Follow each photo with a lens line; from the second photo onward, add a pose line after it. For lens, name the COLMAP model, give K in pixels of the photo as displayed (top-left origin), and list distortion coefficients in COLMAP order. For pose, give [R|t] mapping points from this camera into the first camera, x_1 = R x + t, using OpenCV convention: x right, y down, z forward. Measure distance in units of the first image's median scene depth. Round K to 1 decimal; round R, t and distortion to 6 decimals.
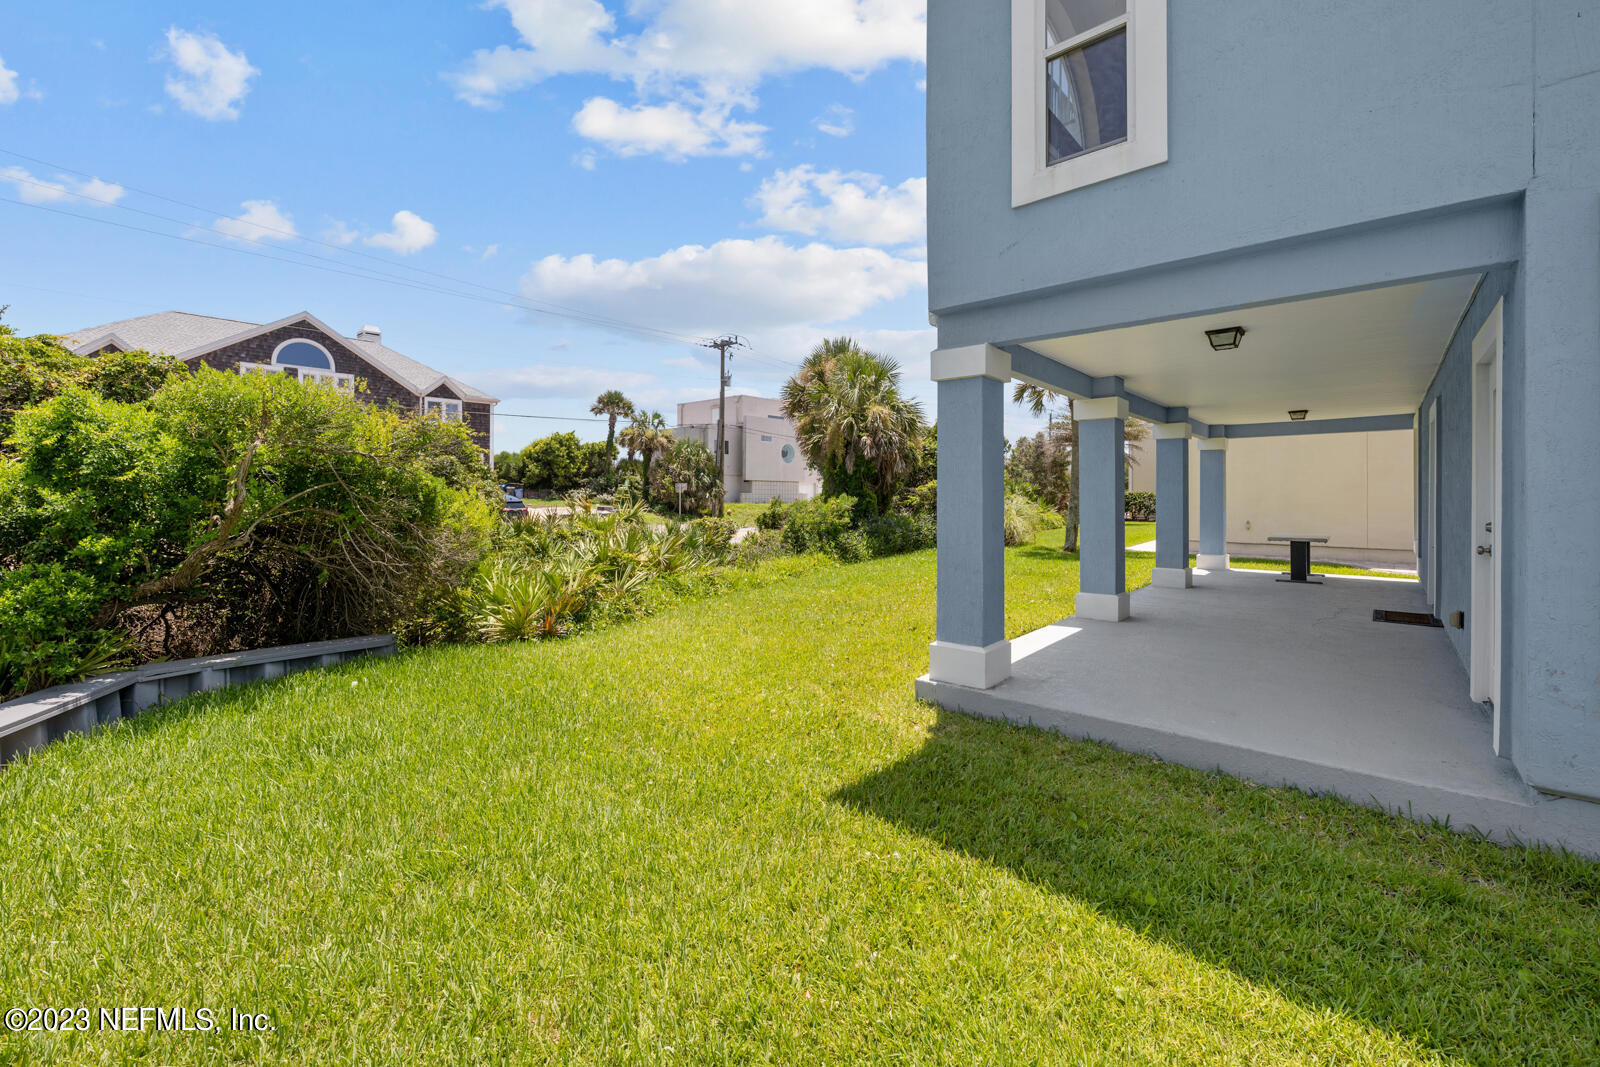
lens RADIAL K [[649.9, 0, 793.0], [0, 649.9, 494.7], [0, 0, 1]] dist [-0.001765, -0.000195]
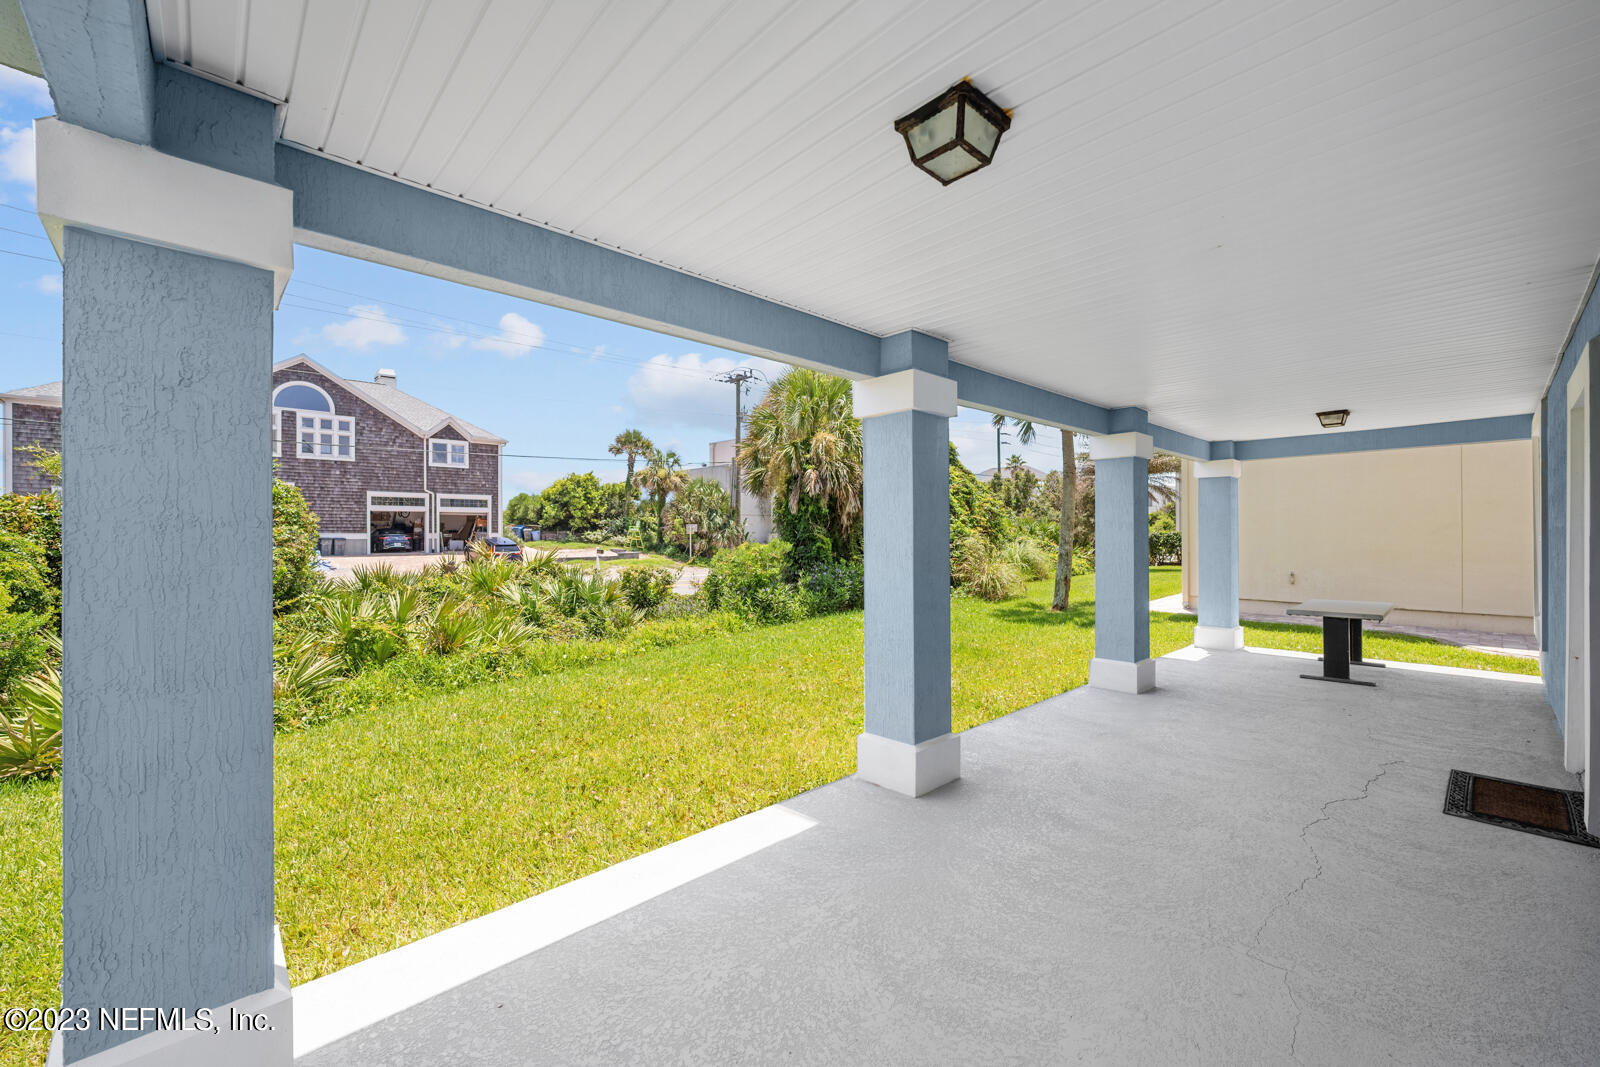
lens RADIAL K [[639.6, 0, 800.0], [0, 639.6, 533.5], [0, 0, 1]] dist [-0.006933, 0.000318]
pose [[0.995749, -0.004217, -0.092010, 0.080673], [0.004171, 0.999991, -0.000693, -0.003263], [0.092012, 0.000307, 0.995758, 0.085137]]
